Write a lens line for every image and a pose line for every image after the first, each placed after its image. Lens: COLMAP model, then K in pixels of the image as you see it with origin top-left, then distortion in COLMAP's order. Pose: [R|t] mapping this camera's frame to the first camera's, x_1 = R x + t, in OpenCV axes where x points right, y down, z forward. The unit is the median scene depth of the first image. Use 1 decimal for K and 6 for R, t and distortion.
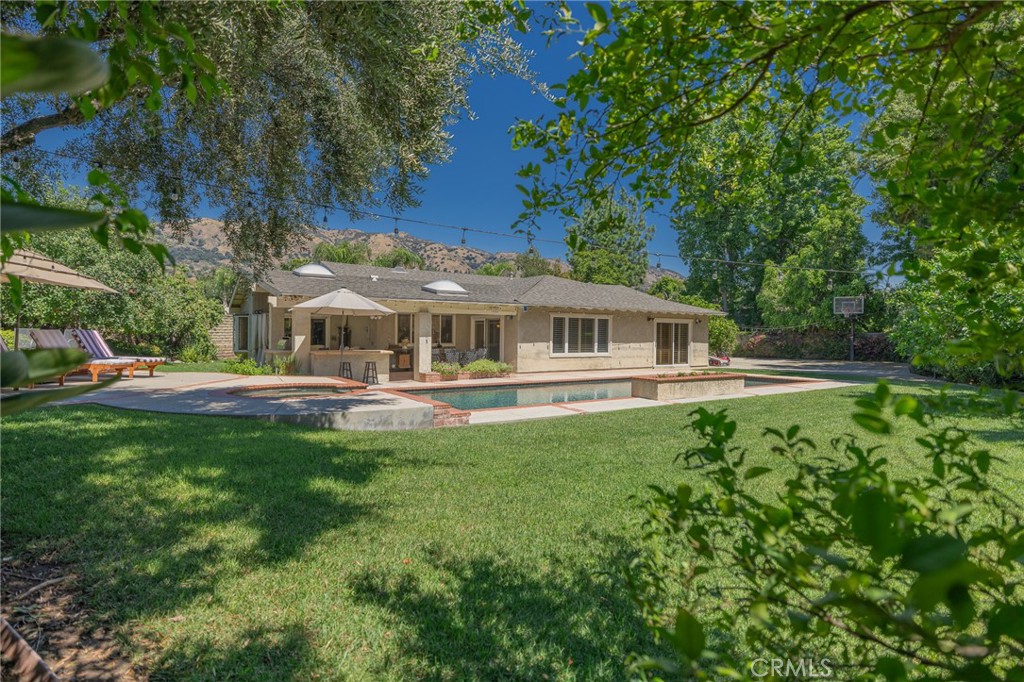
lens RADIAL K [[528.3, 0, 506.7], [0, 528.3, 335.3], [0, 0, 1]] dist [-0.003771, -0.000195]
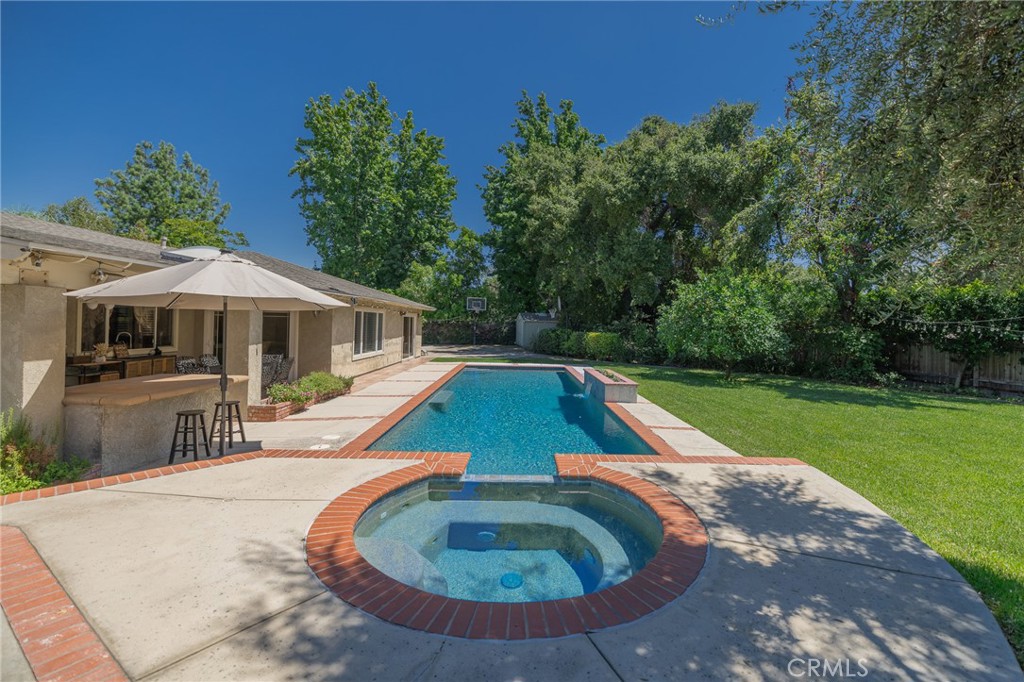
lens RADIAL K [[442.3, 0, 525.6], [0, 442.3, 329.6], [0, 0, 1]] dist [-0.010694, -0.000326]
pose [[0.545474, -0.006873, 0.838100, -0.327248], [-0.018258, 0.999632, 0.020080, -0.023075], [-0.837929, -0.026255, 0.545147, 0.393156]]
